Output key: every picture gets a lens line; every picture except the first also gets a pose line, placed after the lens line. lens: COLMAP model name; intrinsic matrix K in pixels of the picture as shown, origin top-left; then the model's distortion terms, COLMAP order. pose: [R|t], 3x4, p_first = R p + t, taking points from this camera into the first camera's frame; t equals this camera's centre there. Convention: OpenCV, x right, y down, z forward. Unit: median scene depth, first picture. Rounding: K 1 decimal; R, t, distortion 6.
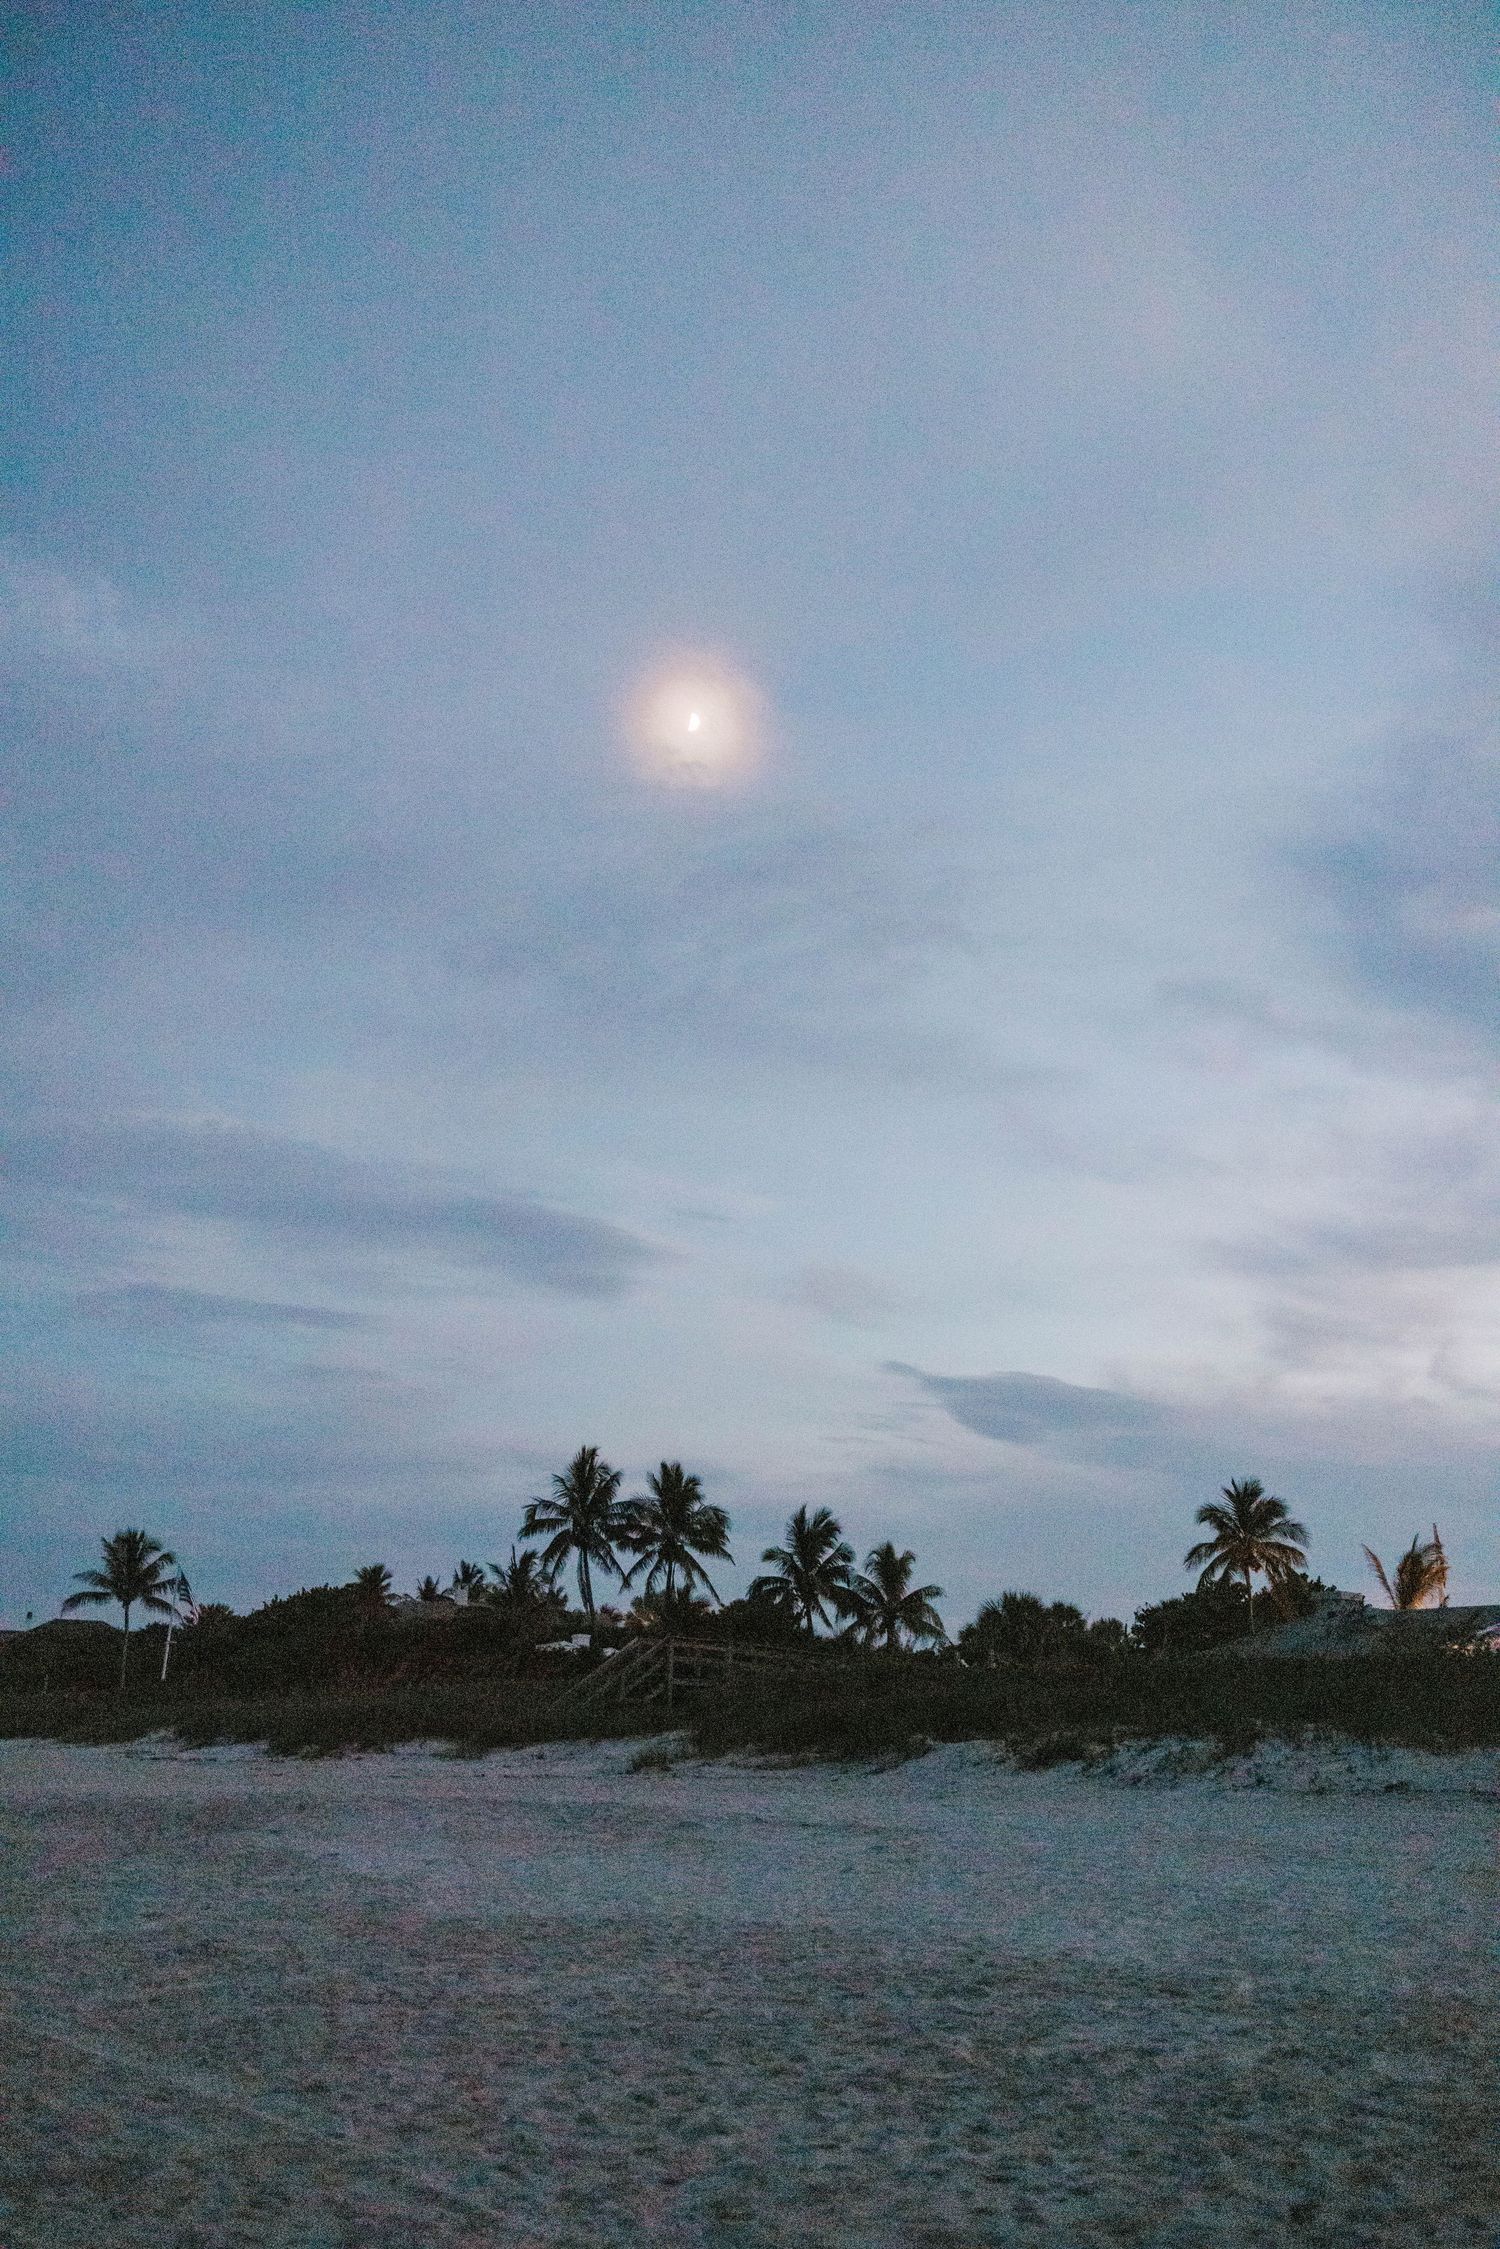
lens RADIAL K [[1775.5, 0, 758.0], [0, 1775.5, 1194.1], [0, 0, 1]] dist [0.004698, 0.003882]
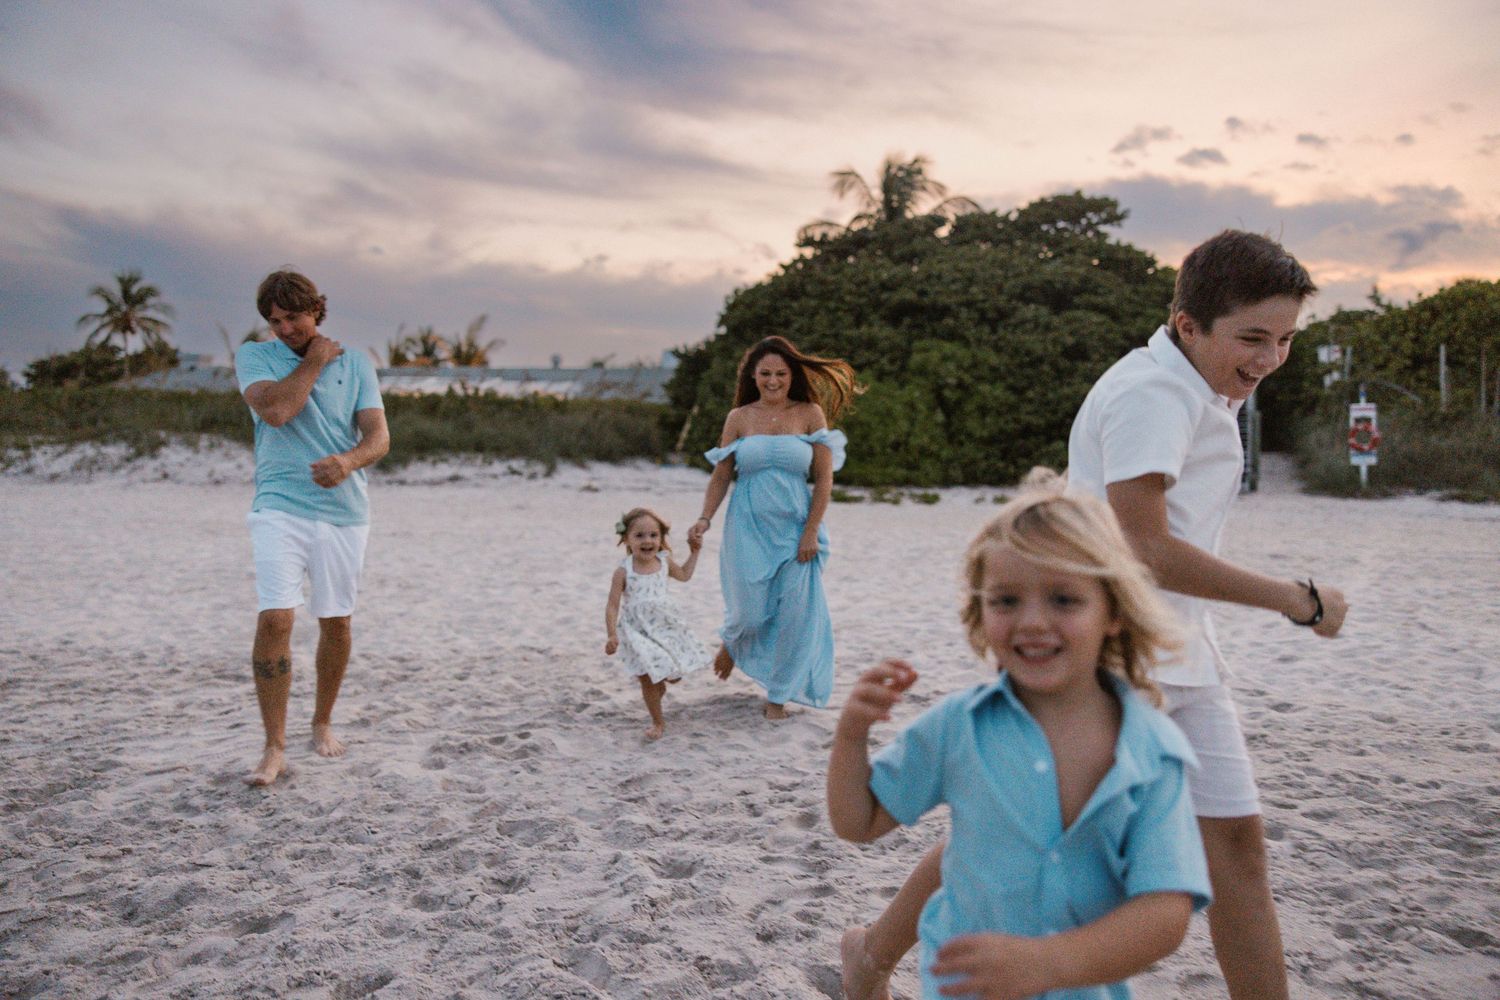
lens RADIAL K [[1143.2, 0, 750.0], [0, 1143.2, 500.0], [0, 0, 1]] dist [0.003746, 0.001603]
pose [[0.716241, -0.028018, 0.697290, 0.002302], [-0.203066, 0.947588, 0.246660, 0.016527], [-0.667655, -0.318264, 0.673012, 0.045284]]
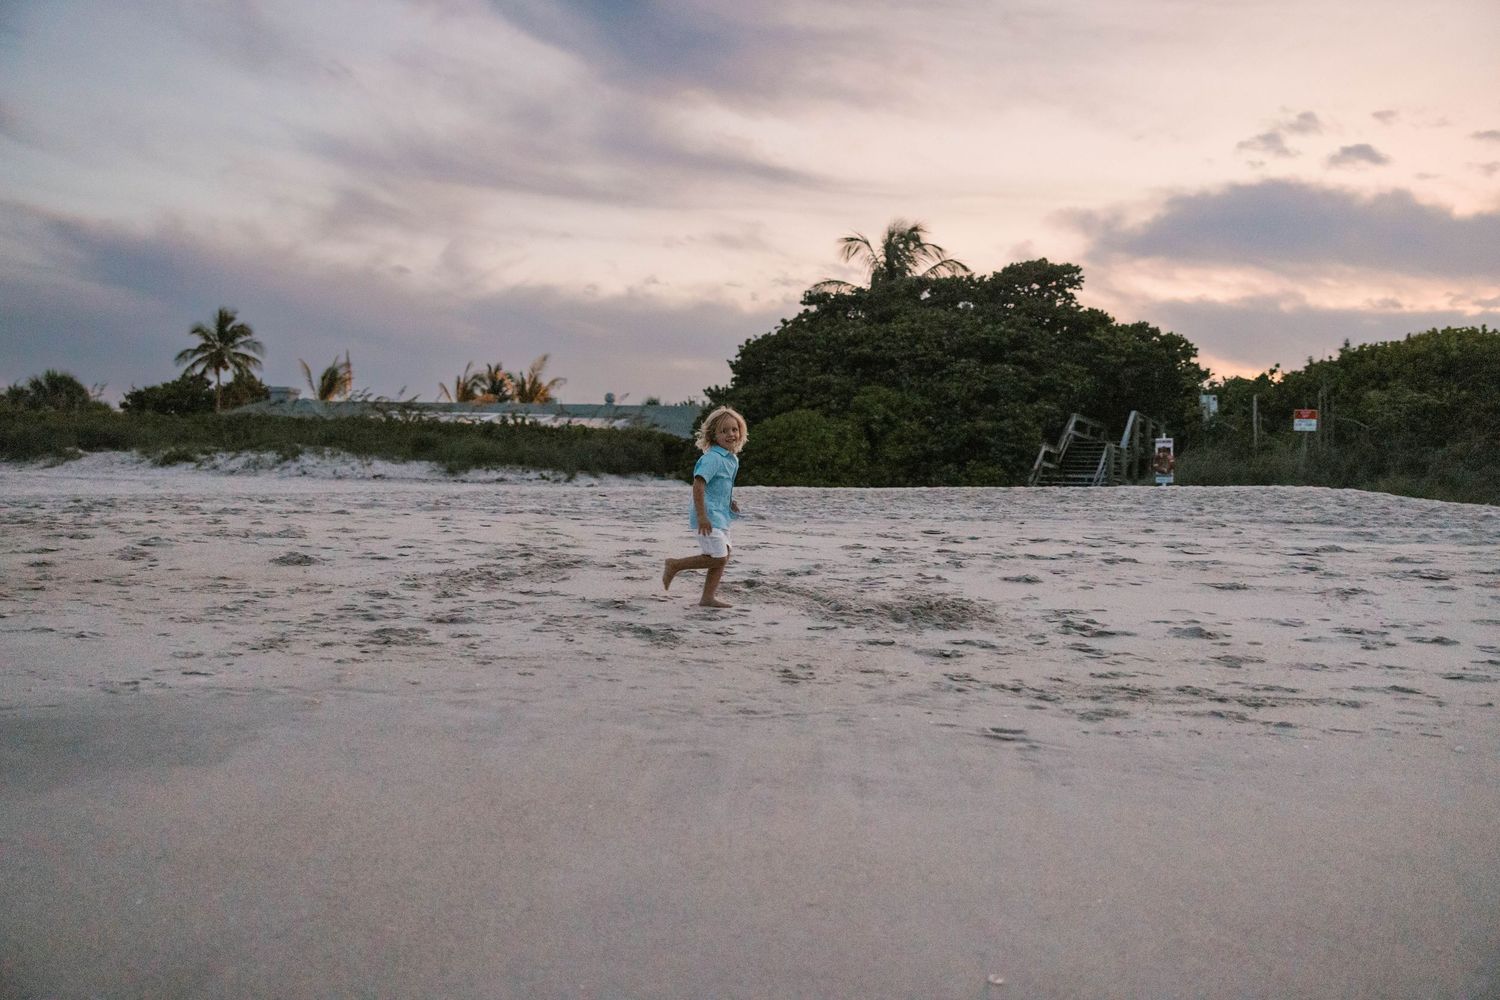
lens RADIAL K [[1310.4, 0, 750.0], [0, 1310.4, 500.0], [0, 0, 1]] dist [0.004814, 0.001199]
pose [[0.771108, 0.019096, 0.636418, -0.067362], [-0.204640, 0.953949, 0.219326, -0.011661], [-0.602923, -0.299361, 0.739505, -0.089236]]
